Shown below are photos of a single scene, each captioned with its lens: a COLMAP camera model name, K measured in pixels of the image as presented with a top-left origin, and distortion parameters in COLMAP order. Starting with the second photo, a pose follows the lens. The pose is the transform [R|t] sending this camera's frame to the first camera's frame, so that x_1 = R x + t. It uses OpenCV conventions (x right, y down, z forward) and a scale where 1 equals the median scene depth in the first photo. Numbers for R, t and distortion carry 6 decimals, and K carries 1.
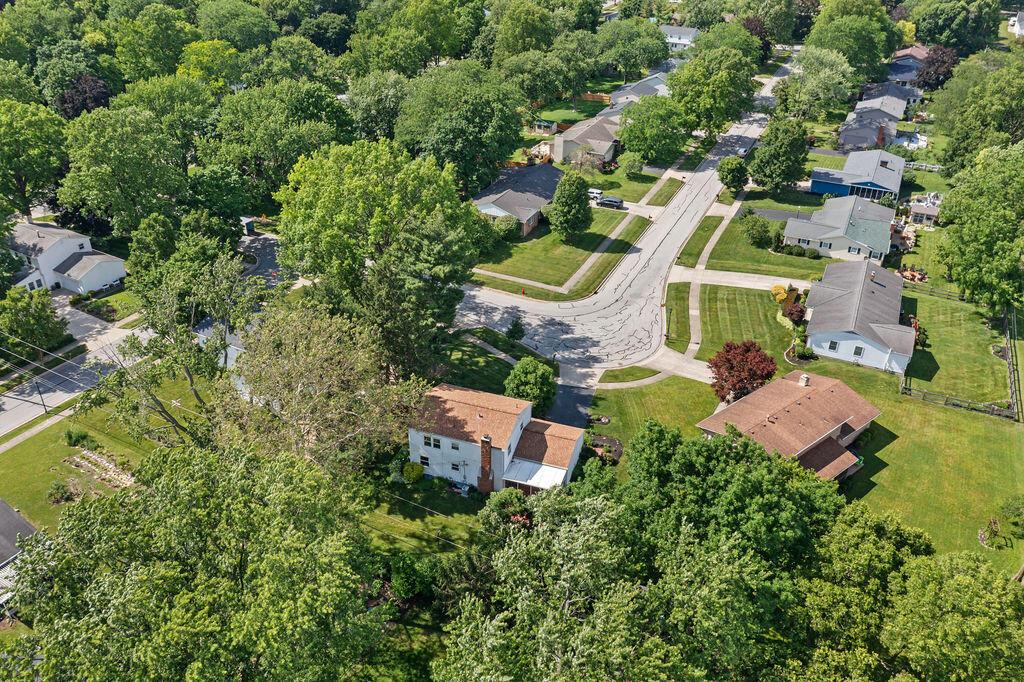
lens RADIAL K [[811.7, 0, 527.2], [0, 811.7, 348.8], [0, 0, 1]] dist [-0.002385, -0.003181]
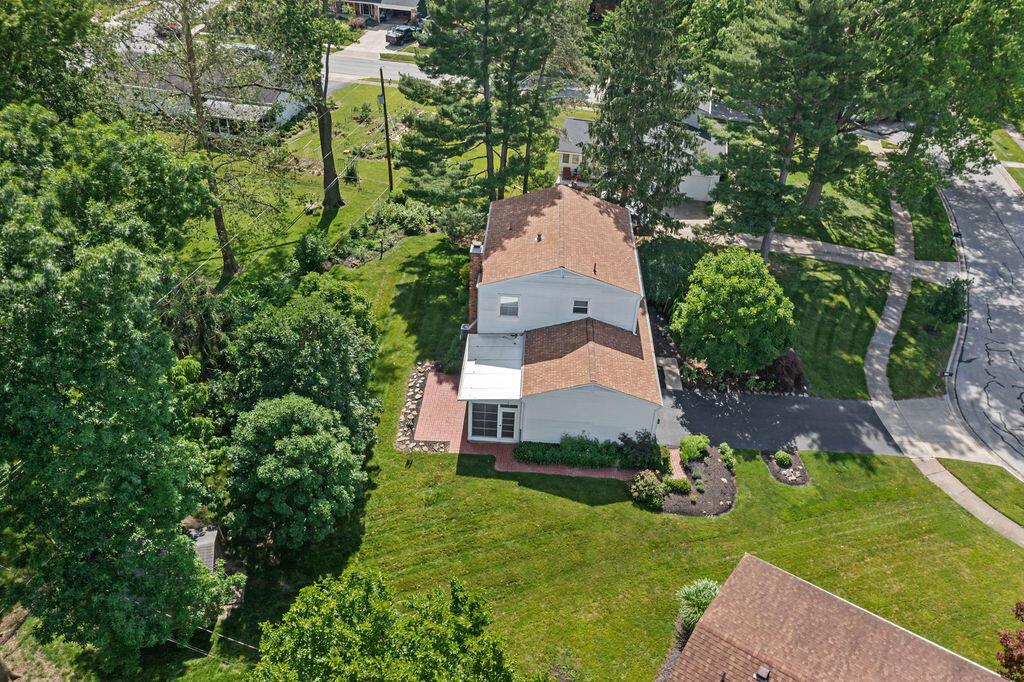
lens RADIAL K [[811.7, 0, 504.7], [0, 811.7, 345.2], [0, 0, 1]] dist [-0.002385, -0.003181]
pose [[0.260707, 0.535194, -0.803492, 0.339762], [-0.534021, 0.773297, 0.341809, -0.028565], [0.804272, 0.339969, 0.487409, 0.609394]]
